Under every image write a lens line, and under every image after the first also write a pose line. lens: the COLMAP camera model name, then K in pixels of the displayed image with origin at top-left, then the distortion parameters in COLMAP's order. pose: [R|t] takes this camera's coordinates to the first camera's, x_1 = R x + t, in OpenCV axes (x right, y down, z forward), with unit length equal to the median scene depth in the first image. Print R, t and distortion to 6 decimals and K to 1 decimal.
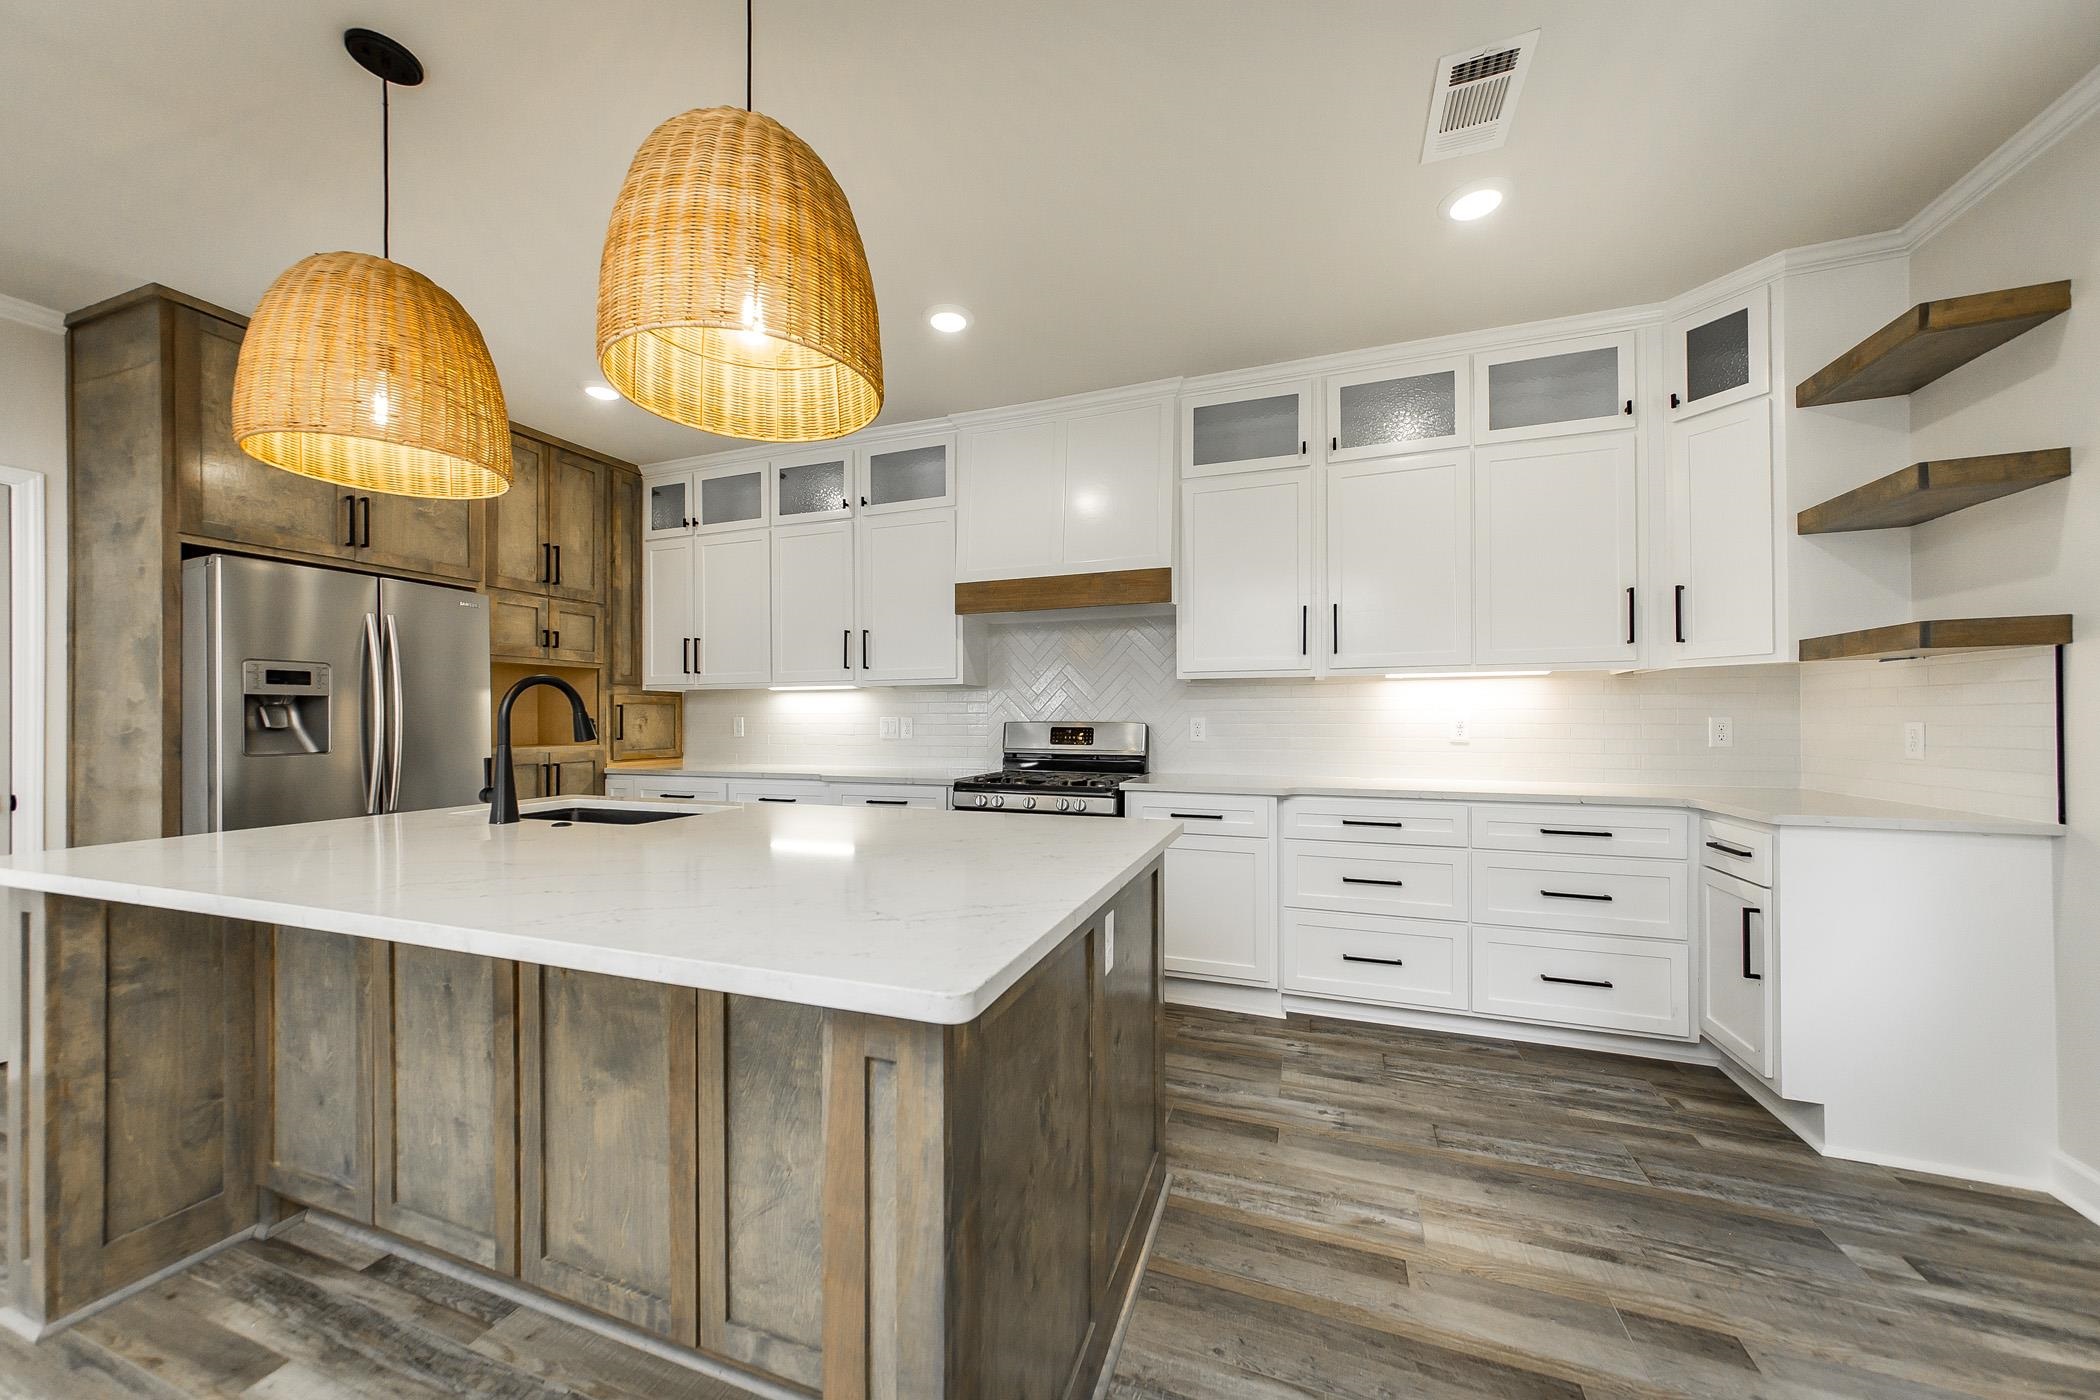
lens RADIAL K [[740.7, 0, 1037.9], [0, 740.7, 717.2], [0, 0, 1]] dist [-0.007199, 0.004772]
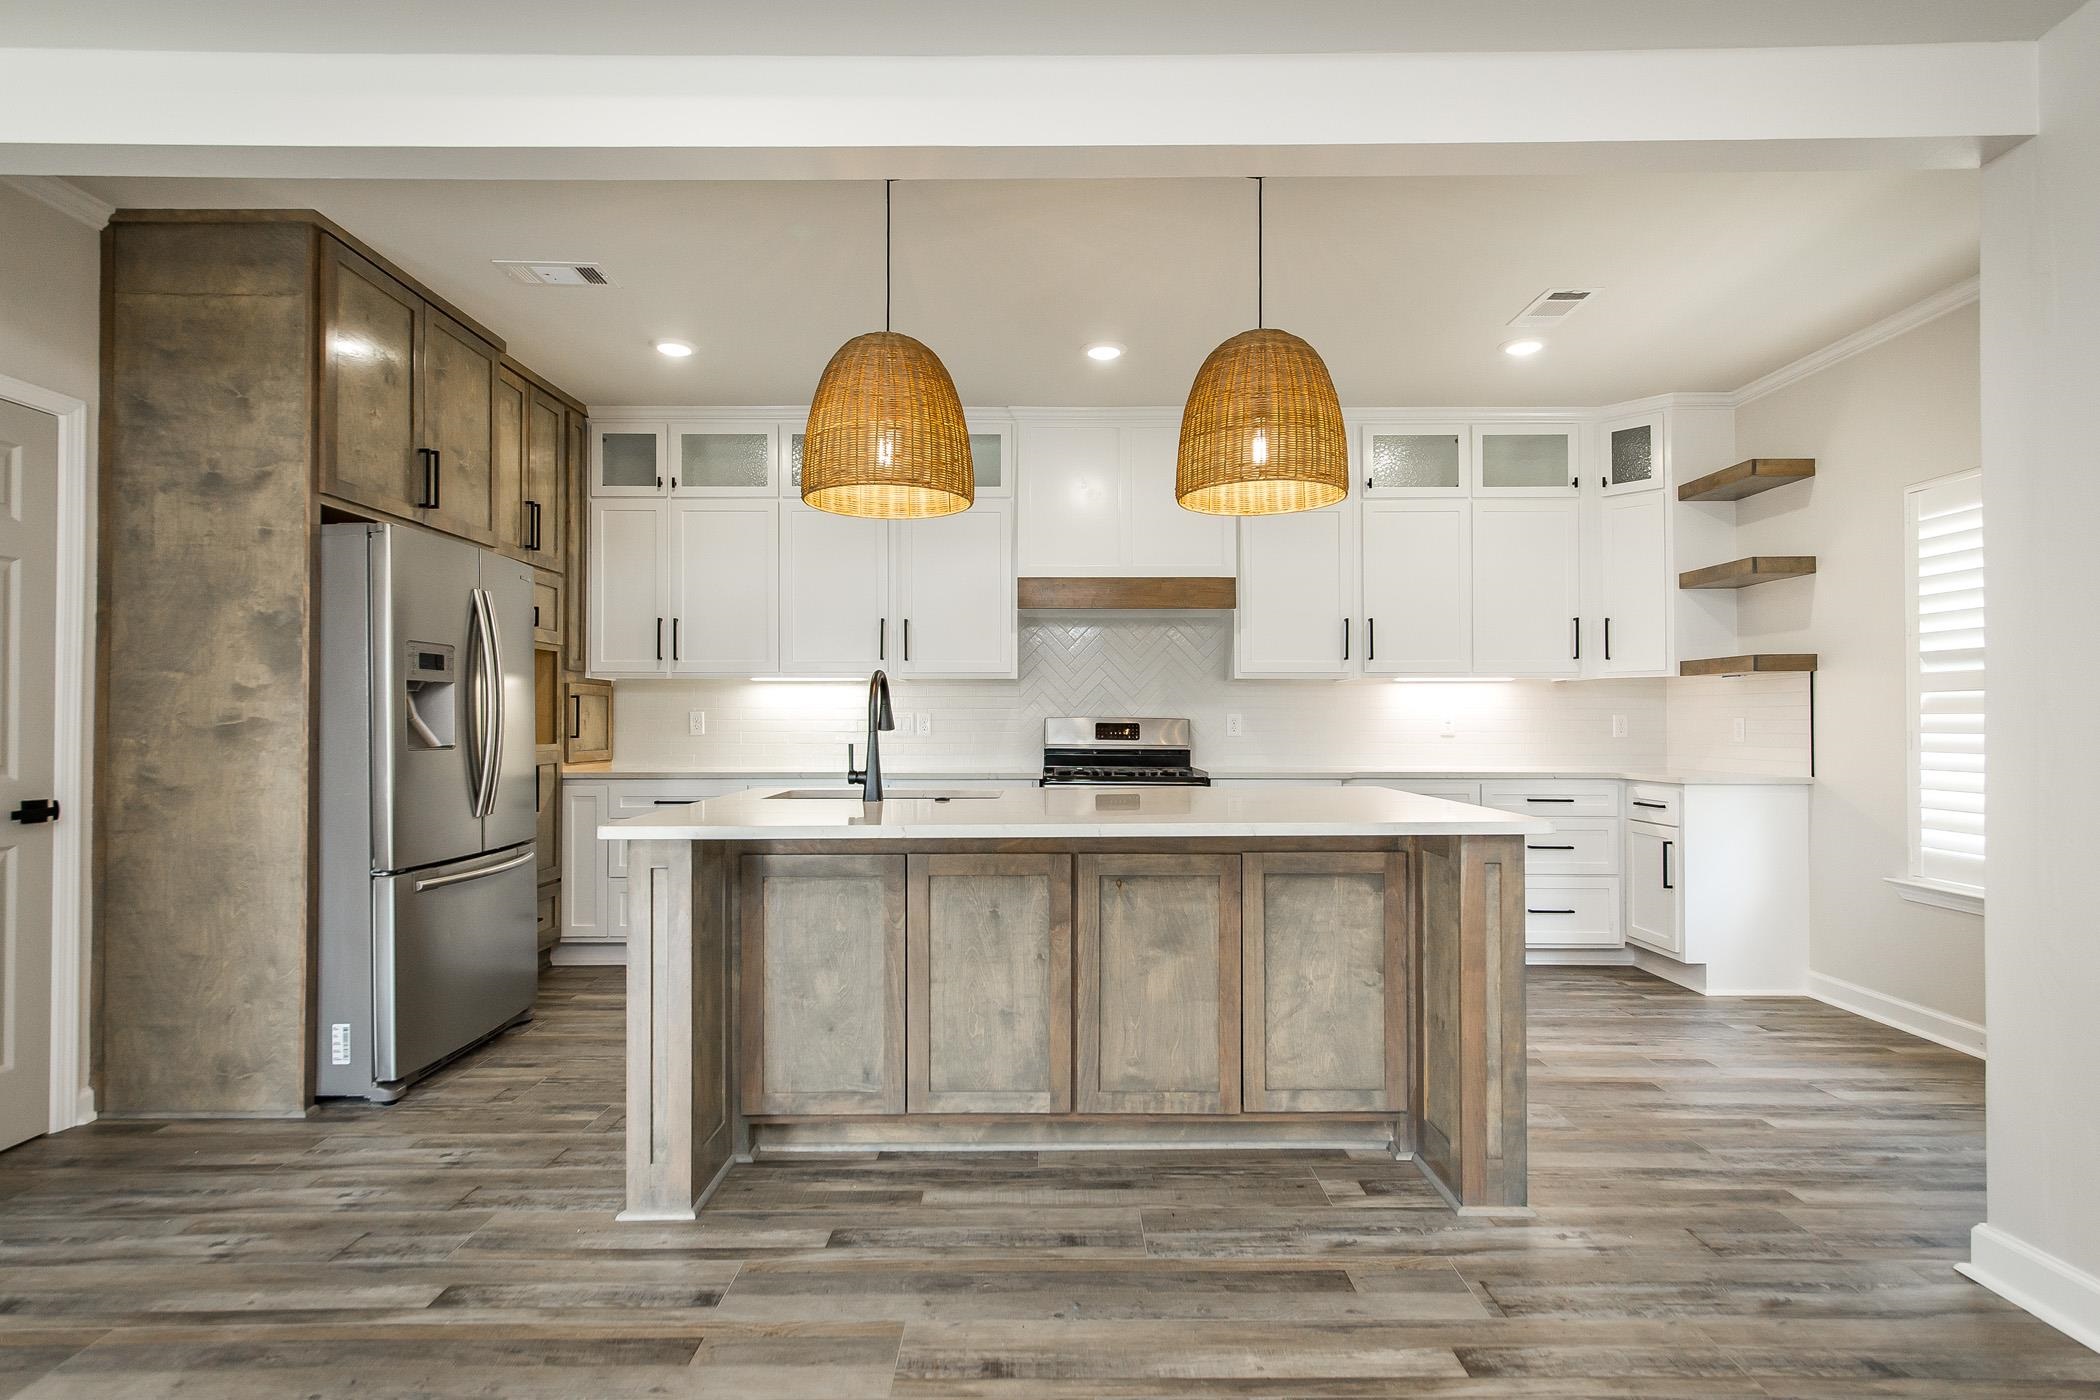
lens RADIAL K [[1032.1, 0, 1049.3], [0, 1032.1, 712.4], [0, 0, 1]] dist [0.009944, -0.000158]
pose [[0.936479, 0.005806, 0.350676, -0.824777], [-0.003345, 0.999965, -0.007622, 0.015025], [-0.350708, 0.005965, 0.936466, -0.460858]]
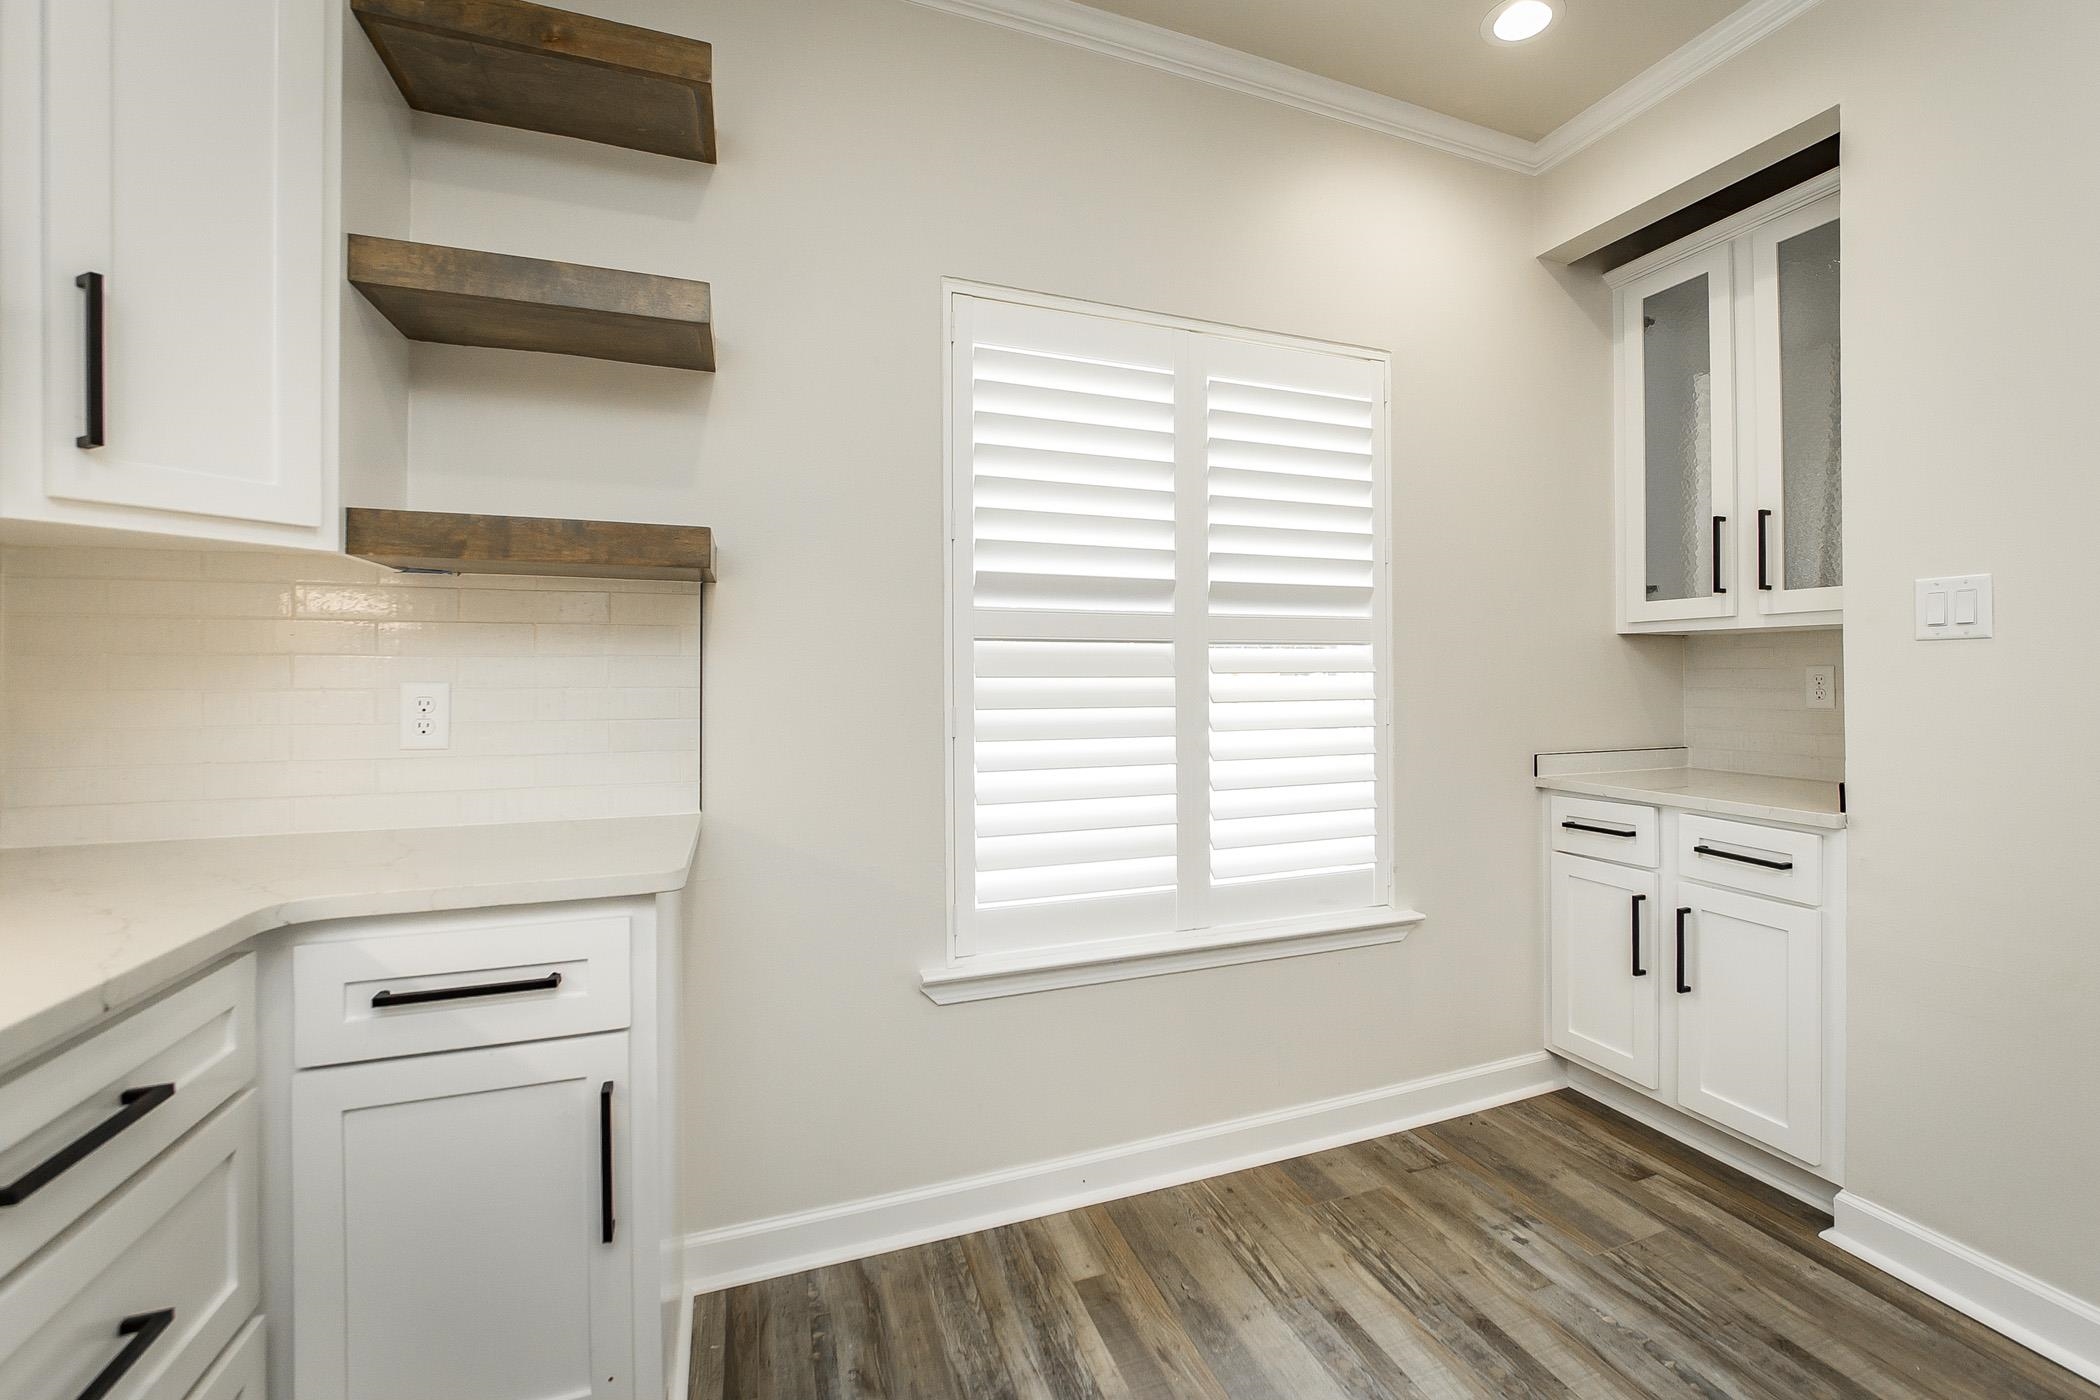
lens RADIAL K [[856.8, 0, 1097.6], [0, 856.8, 678.3], [0, 0, 1]] dist [-0.000748, -0.000055]
pose [[-0.663429, 0.004628, 0.748225, 0.312979], [0.005178, 0.999985, -0.001595, 0.004029], [-0.748221, 0.002816, -0.663443, 0.974156]]
